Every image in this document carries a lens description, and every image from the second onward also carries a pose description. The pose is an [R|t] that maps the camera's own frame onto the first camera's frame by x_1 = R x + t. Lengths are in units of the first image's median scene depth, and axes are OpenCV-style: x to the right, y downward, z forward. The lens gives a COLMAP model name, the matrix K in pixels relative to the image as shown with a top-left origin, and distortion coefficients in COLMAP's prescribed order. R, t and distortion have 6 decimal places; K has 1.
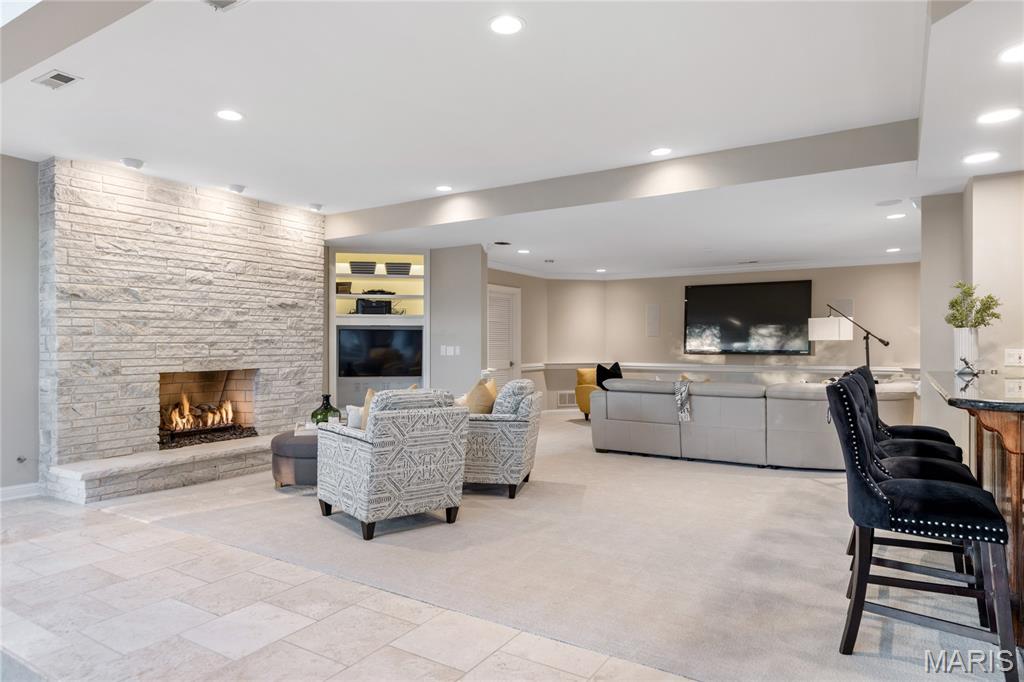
lens RADIAL K [[616.1, 0, 513.3], [0, 616.1, 327.3], [0, 0, 1]] dist [0.004324, -0.000493]
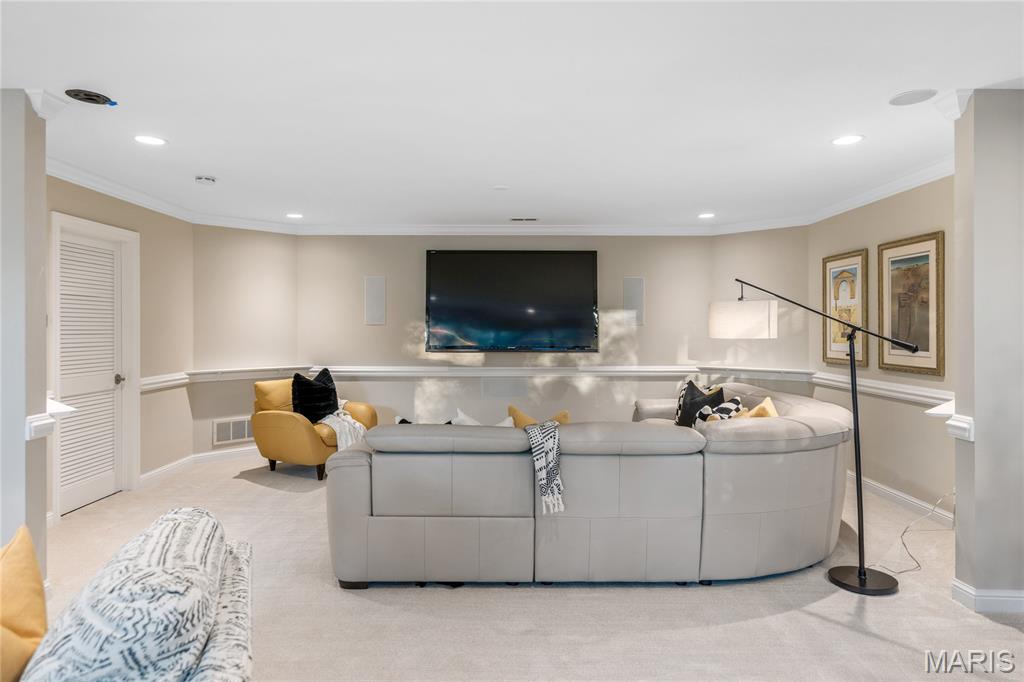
lens RADIAL K [[616.1, 0, 513.3], [0, 616.1, 327.3], [0, 0, 1]] dist [0.004324, -0.000493]
pose [[0.844000, -0.001237, 0.536341, -0.000955], [-0.013896, 0.999611, 0.024172, -0.000703], [-0.536162, -0.027854, 0.843655, 0.395111]]
